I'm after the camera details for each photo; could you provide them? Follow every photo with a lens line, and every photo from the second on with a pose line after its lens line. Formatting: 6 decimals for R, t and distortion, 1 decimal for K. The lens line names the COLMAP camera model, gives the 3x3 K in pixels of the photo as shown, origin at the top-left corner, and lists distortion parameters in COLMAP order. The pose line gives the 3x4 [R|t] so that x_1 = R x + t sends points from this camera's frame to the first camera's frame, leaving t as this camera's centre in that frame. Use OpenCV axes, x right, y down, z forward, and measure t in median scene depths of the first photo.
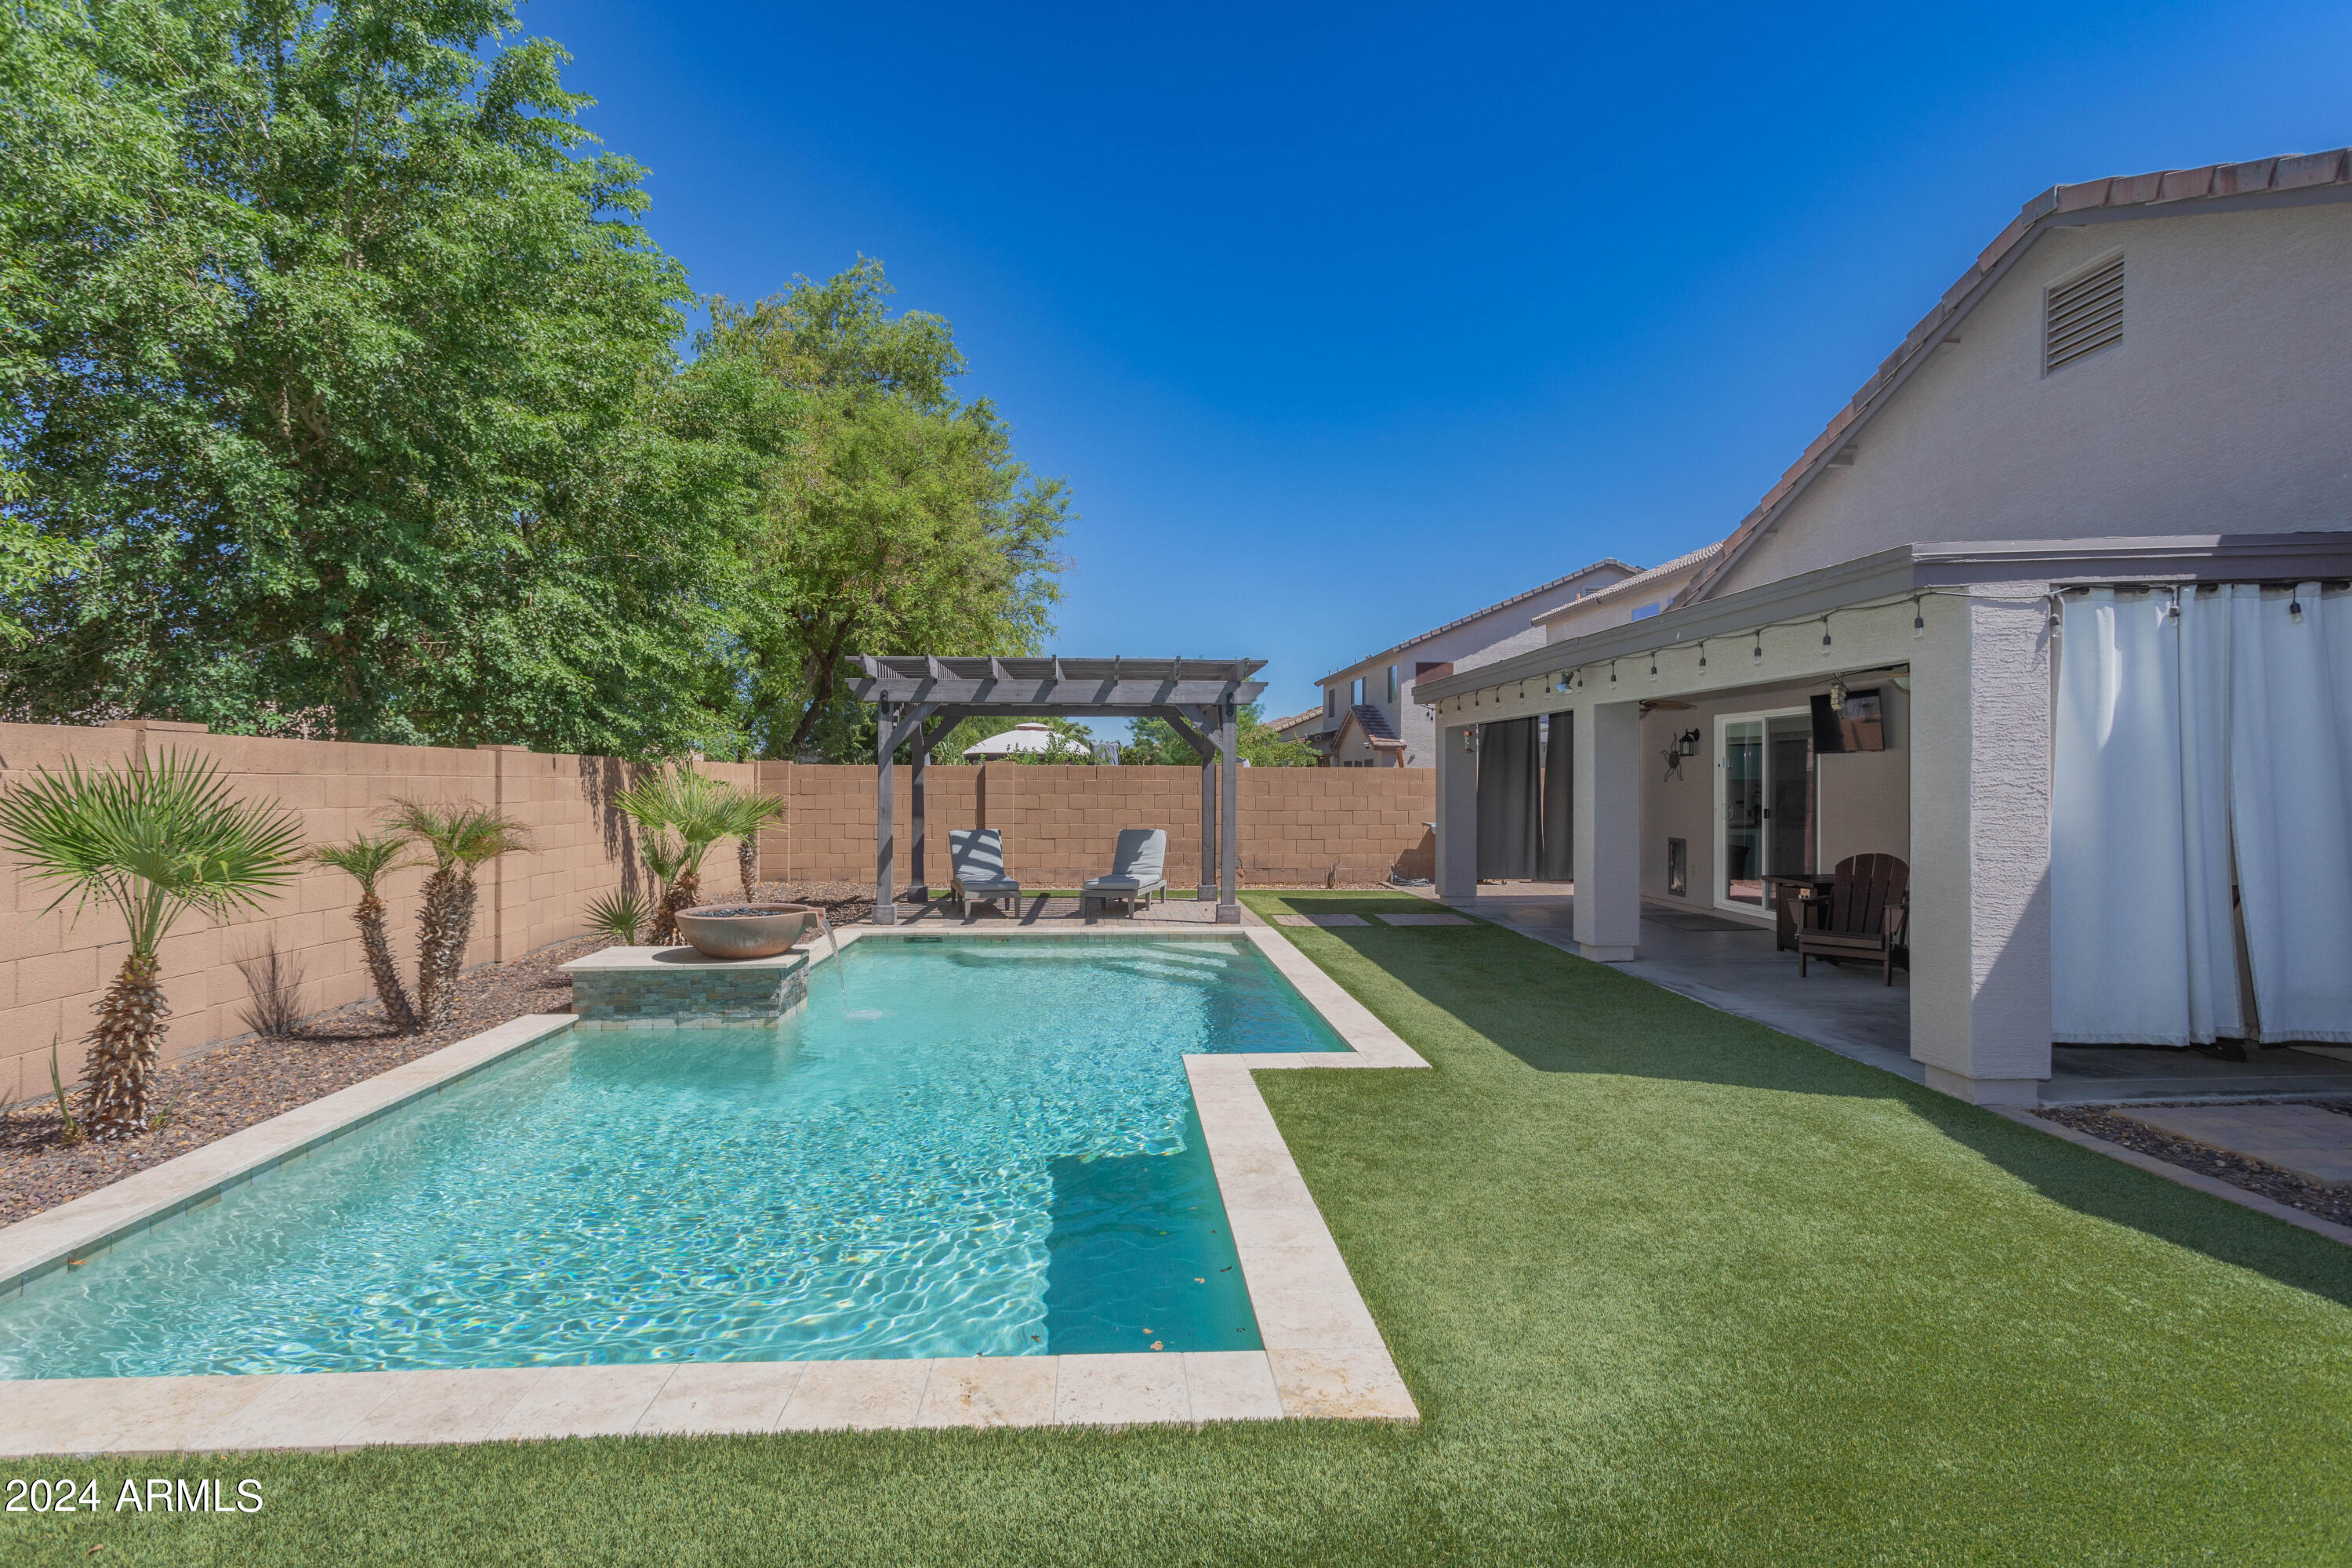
lens RADIAL K [[1134.9, 0, 1160.7], [0, 1134.9, 787.9], [0, 0, 1]] dist [0.004576, 0.000362]
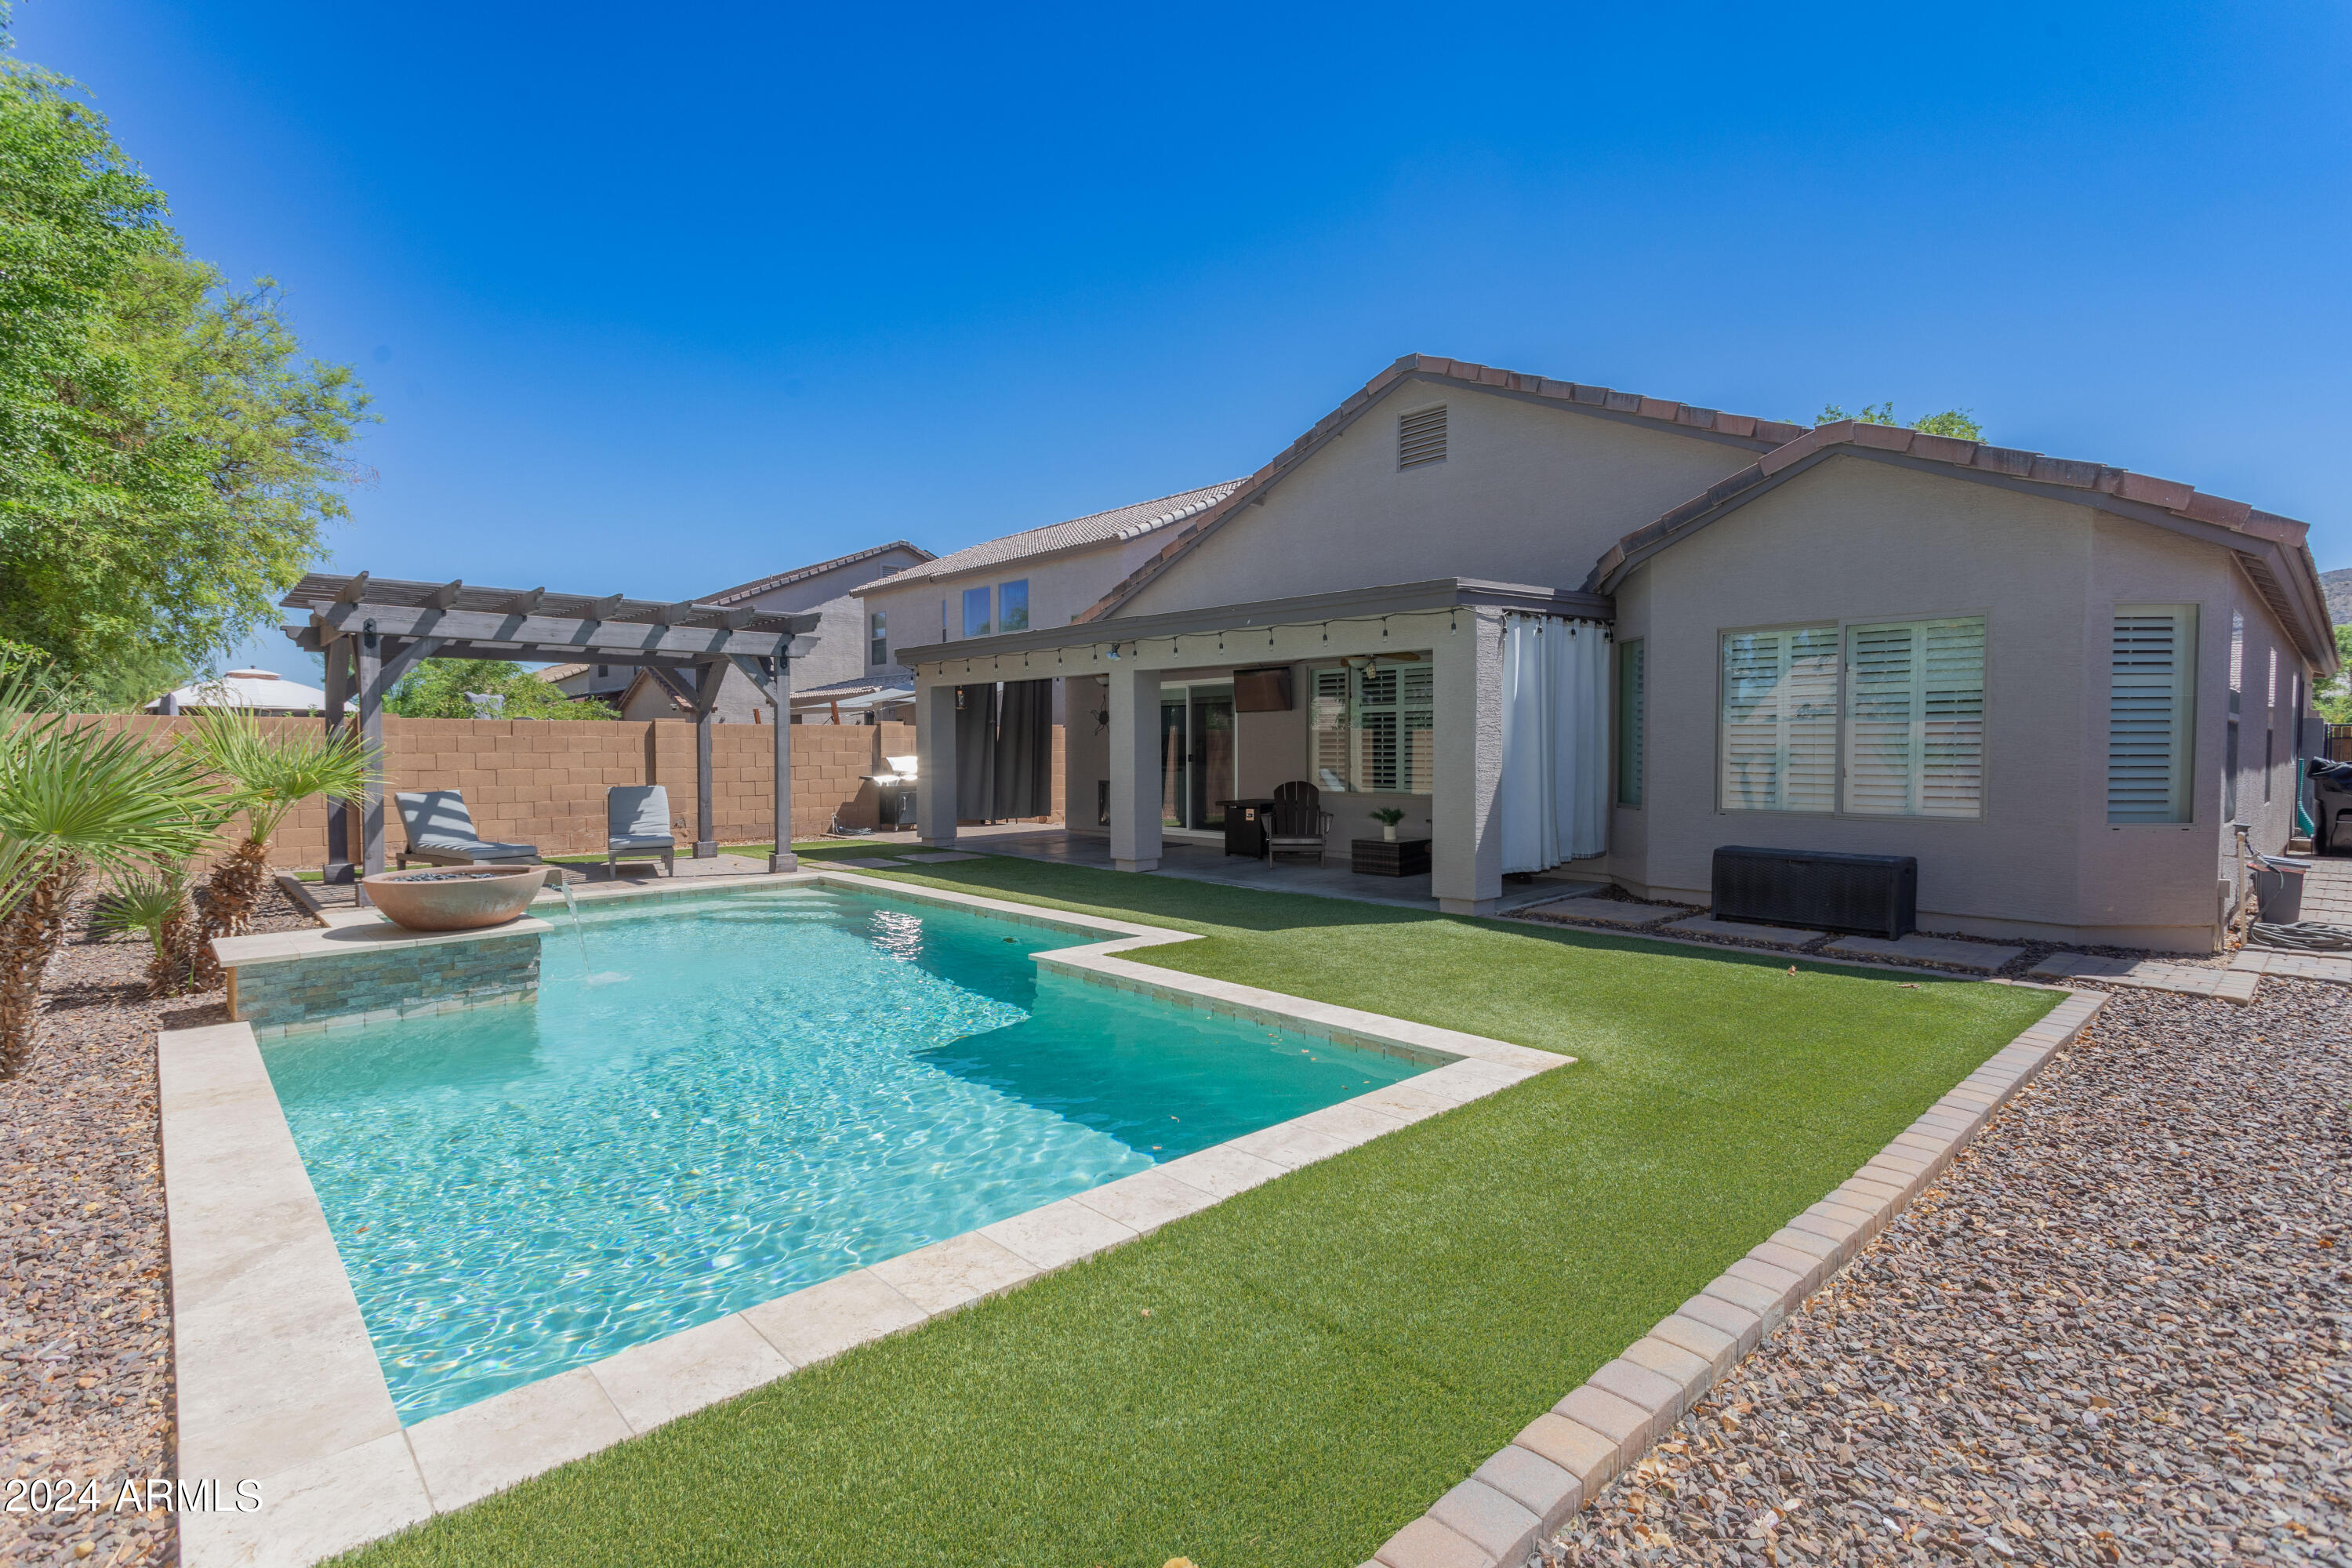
lens RADIAL K [[1106.9, 0, 1176.0], [0, 1106.9, 784.0], [0, 0, 1]] dist [0.001027, 0.000302]
pose [[0.765552, -0.026338, 0.642835, -0.505991], [0.009369, 0.999512, 0.029794, 0.022620], [-0.643306, -0.016786, 0.765425, 0.028472]]
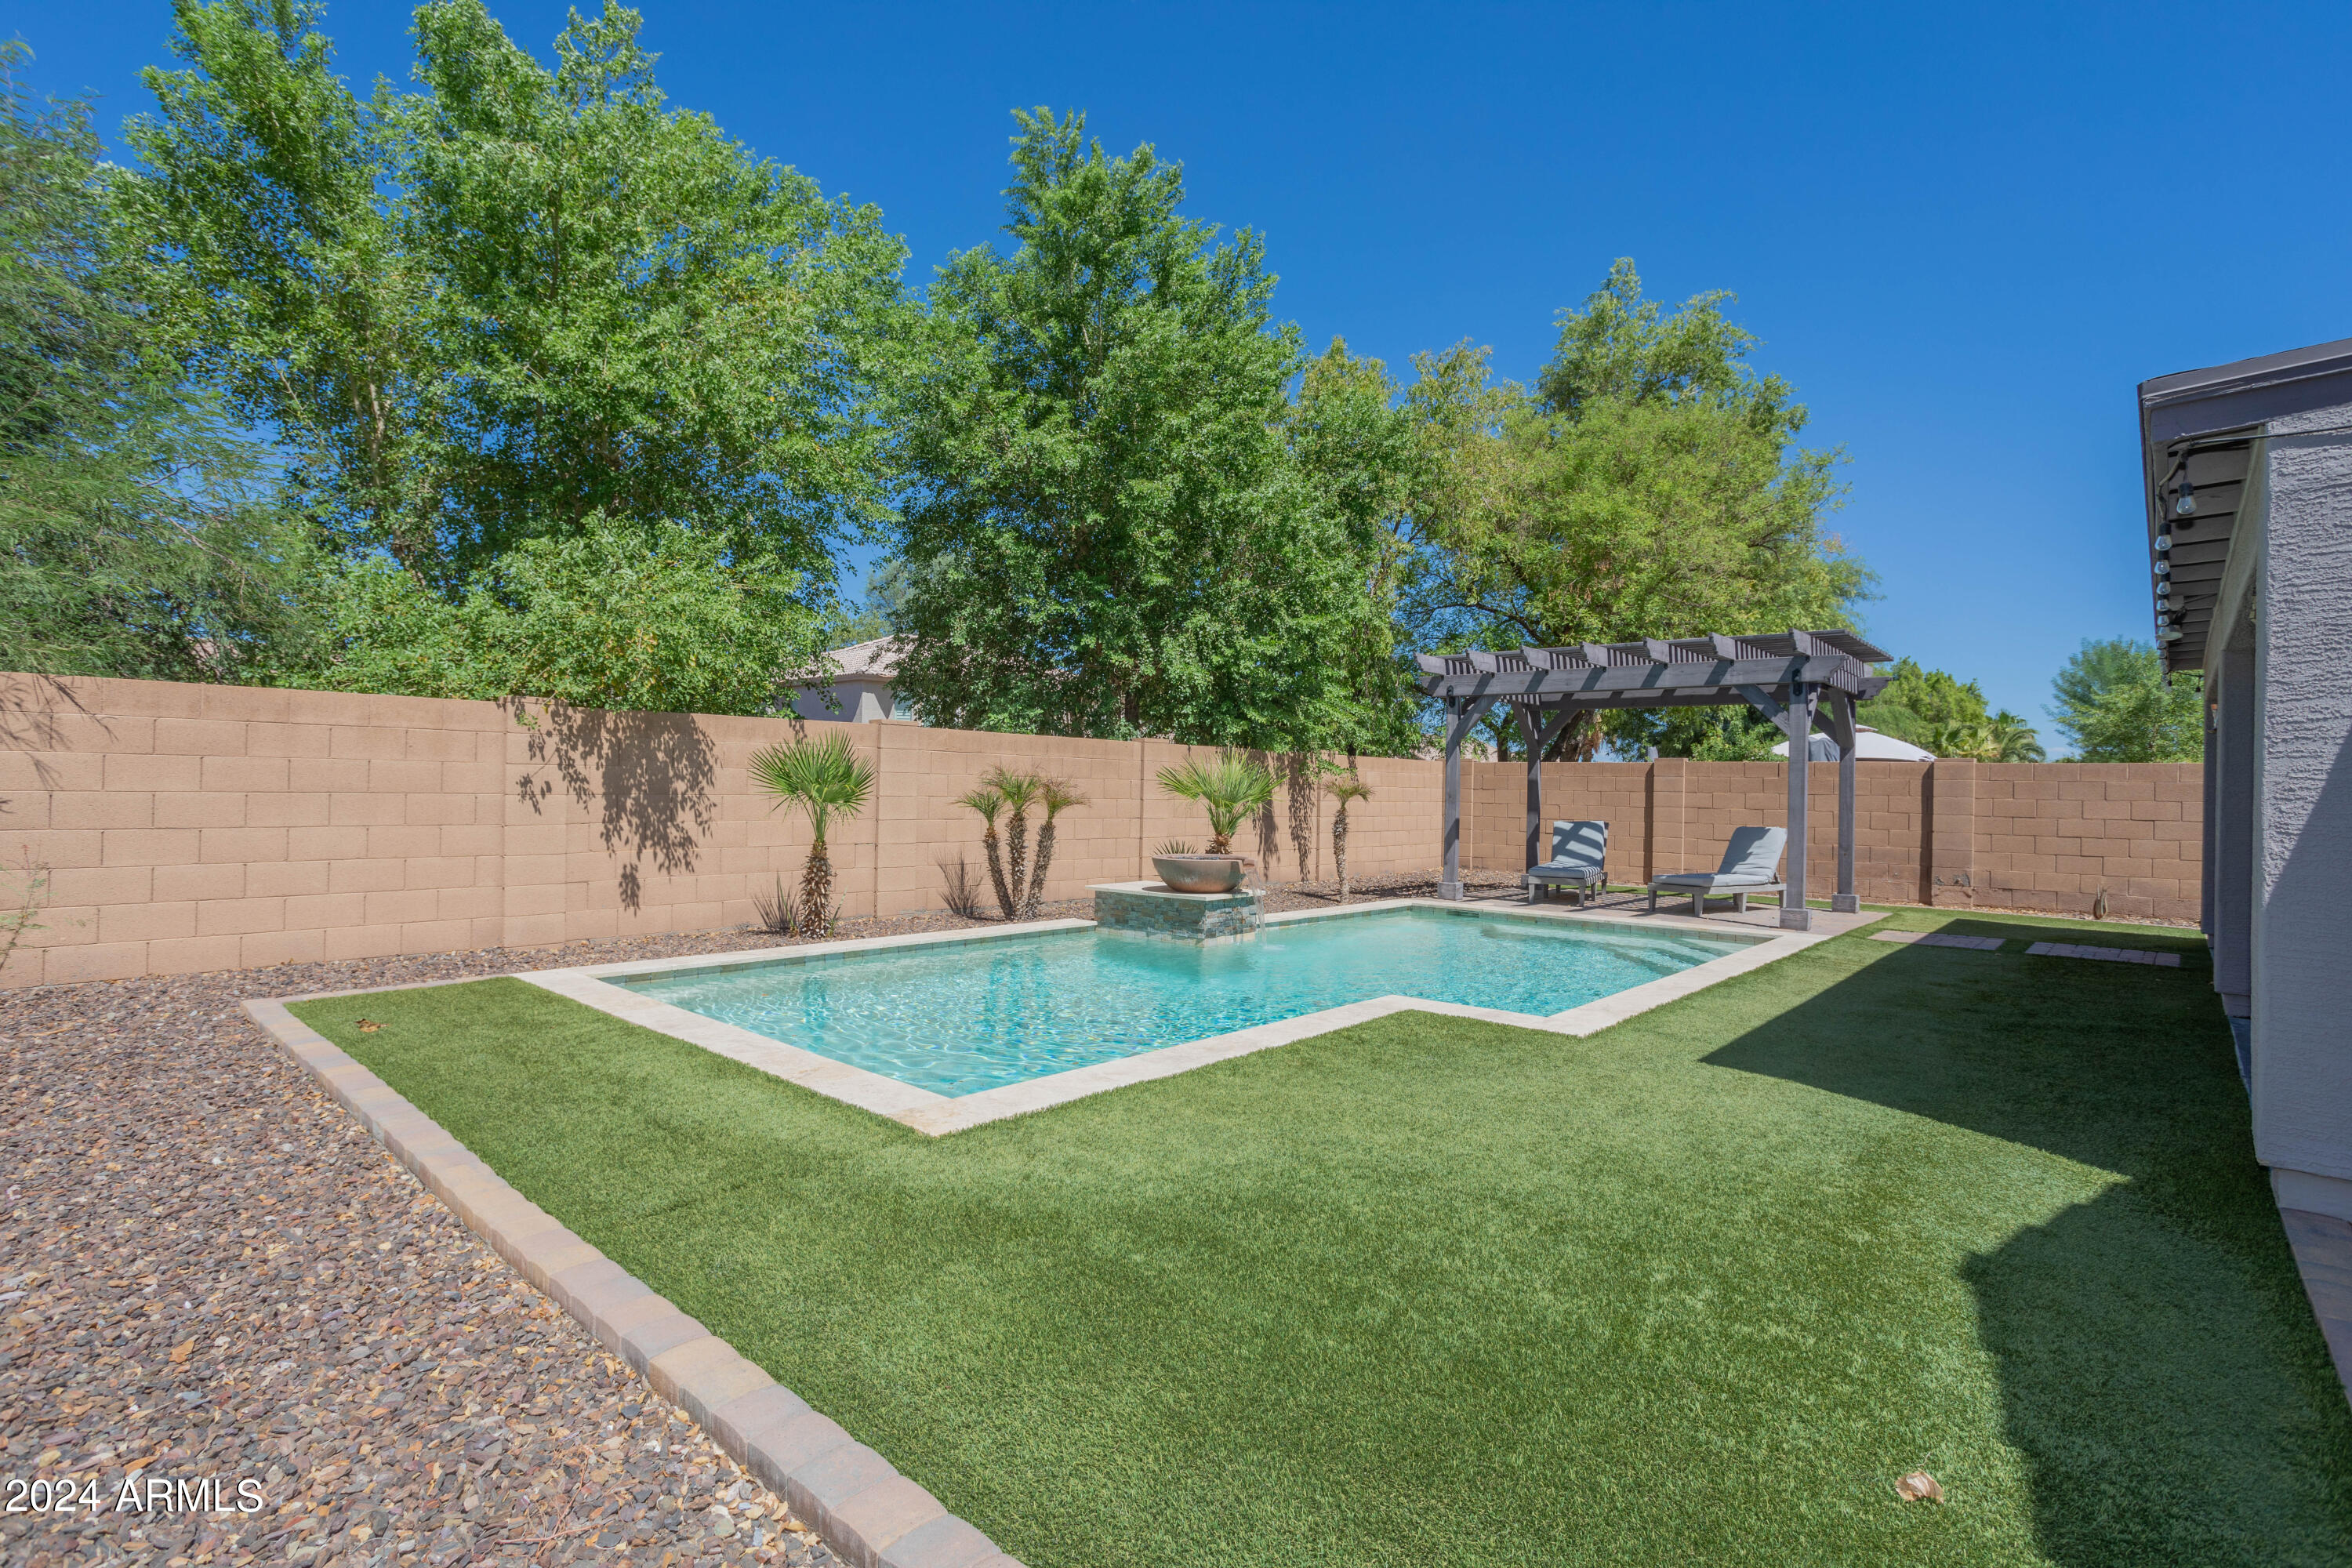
lens RADIAL K [[1132.3, 0, 1176.0], [0, 1132.3, 784.0], [0, 0, 1]] dist [-0.080268, 0.067592]
pose [[0.710136, 0.007702, -0.704022, 0.538259], [-0.021102, 0.999724, -0.010348, 0.040620], [0.703748, 0.022205, 0.710103, 0.069066]]
